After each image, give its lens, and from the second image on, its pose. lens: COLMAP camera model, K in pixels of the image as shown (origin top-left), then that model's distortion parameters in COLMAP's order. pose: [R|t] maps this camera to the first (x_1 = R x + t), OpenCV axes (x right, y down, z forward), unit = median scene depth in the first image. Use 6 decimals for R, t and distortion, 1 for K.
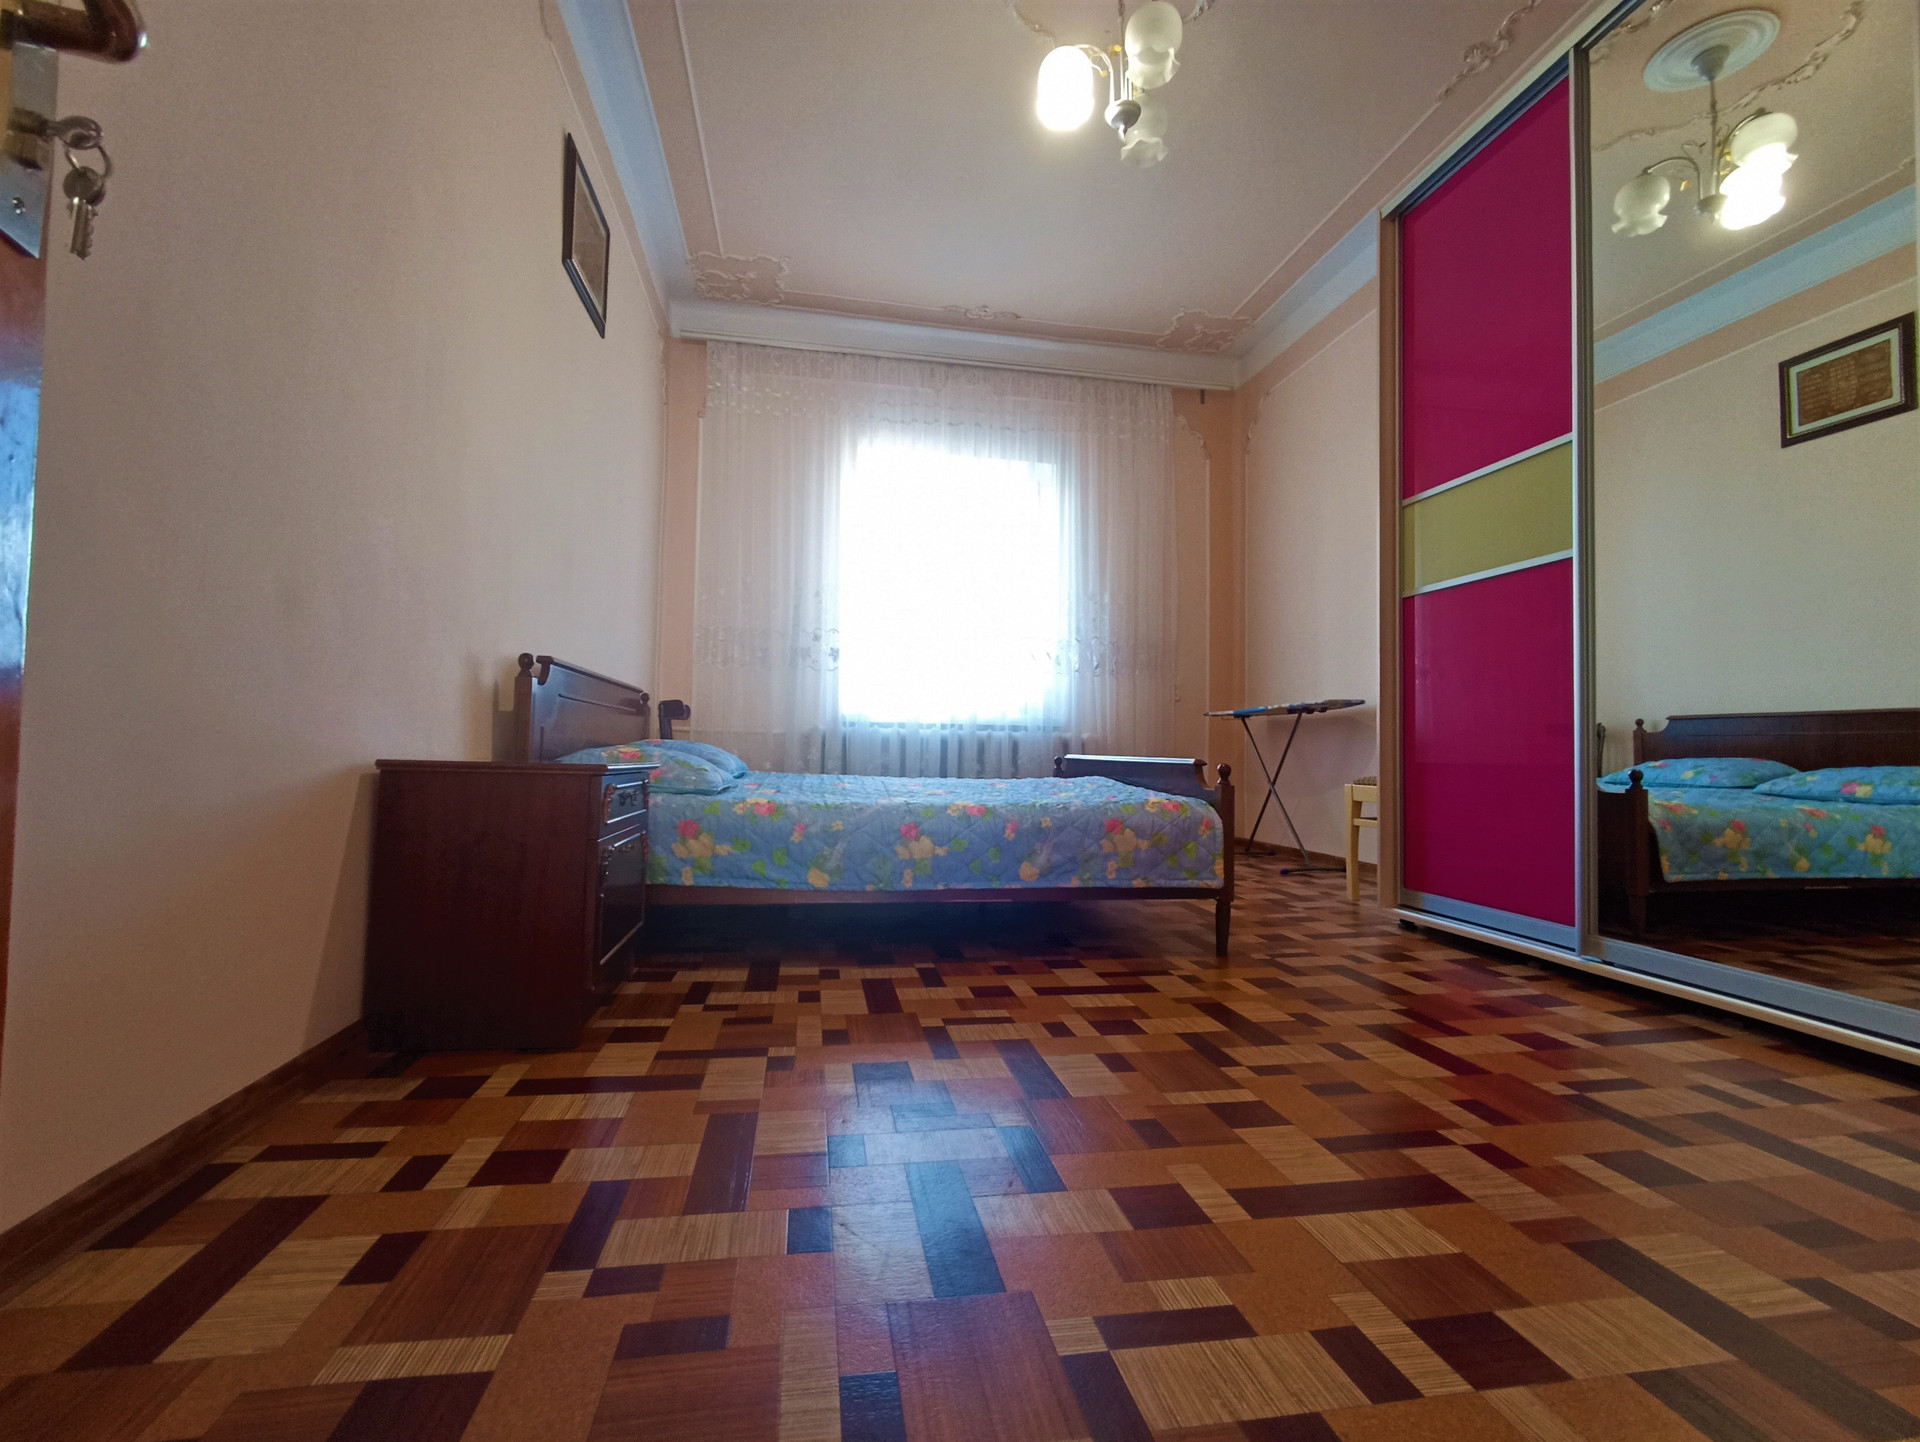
lens RADIAL K [[882.6, 0, 972.2], [0, 882.6, 711.7], [0, 0, 1]] dist [0.001025, 0.000001]
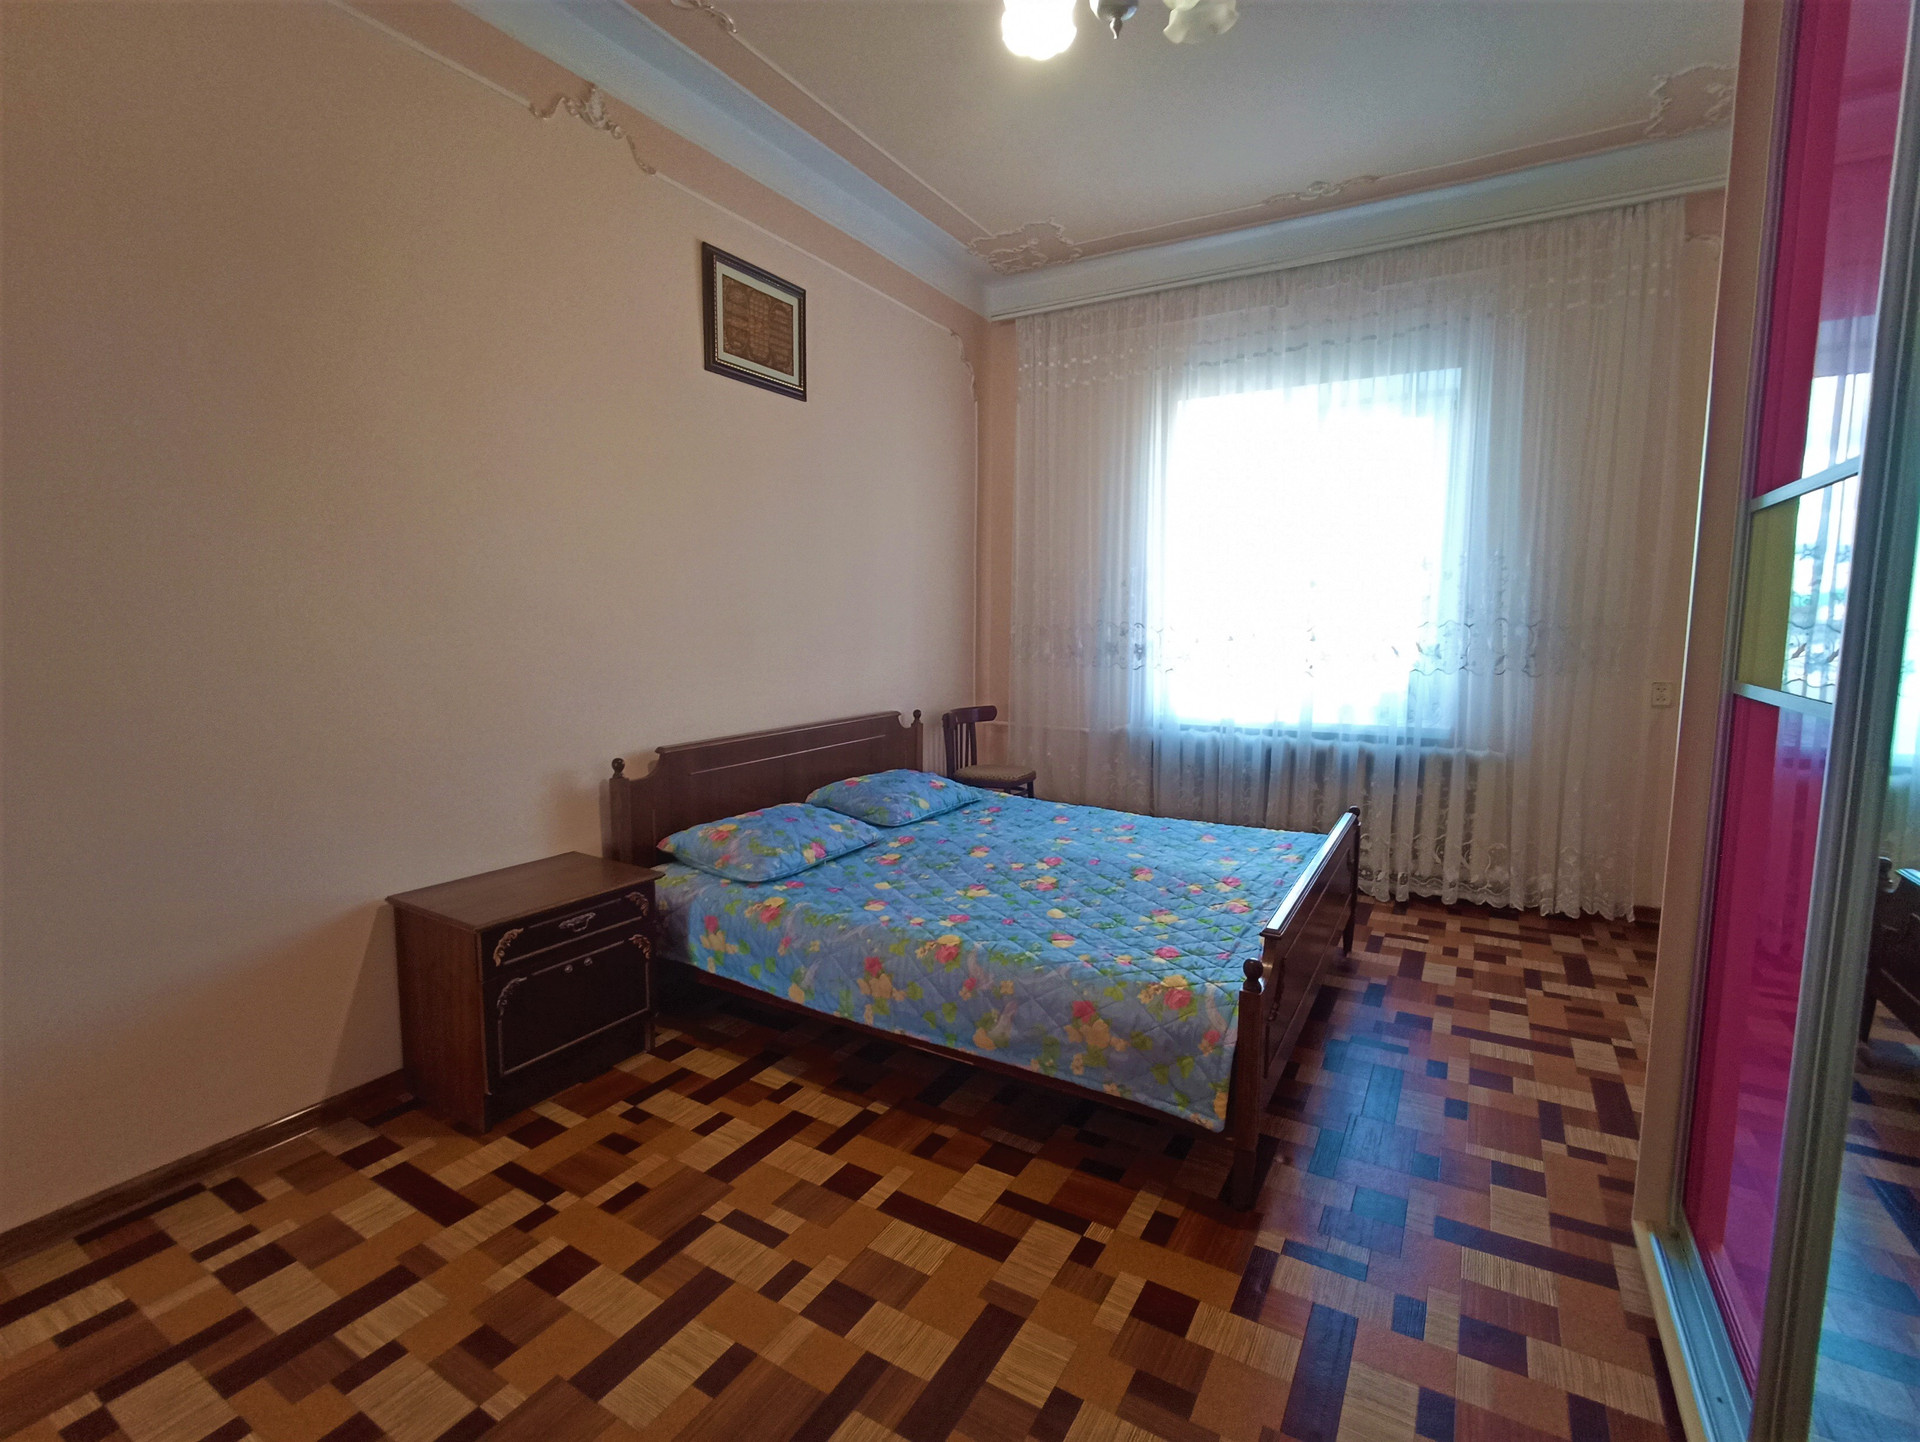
lens RADIAL K [[882.6, 0, 1012.7], [0, 882.6, 711.9], [0, 0, 1]] dist [0.001025, 0.000001]
pose [[0.760415, 0.065547, -0.646121, 0.501480], [0.038122, 0.988673, 0.145164, -0.208866], [0.648318, -0.135016, 0.749303, 0.337171]]
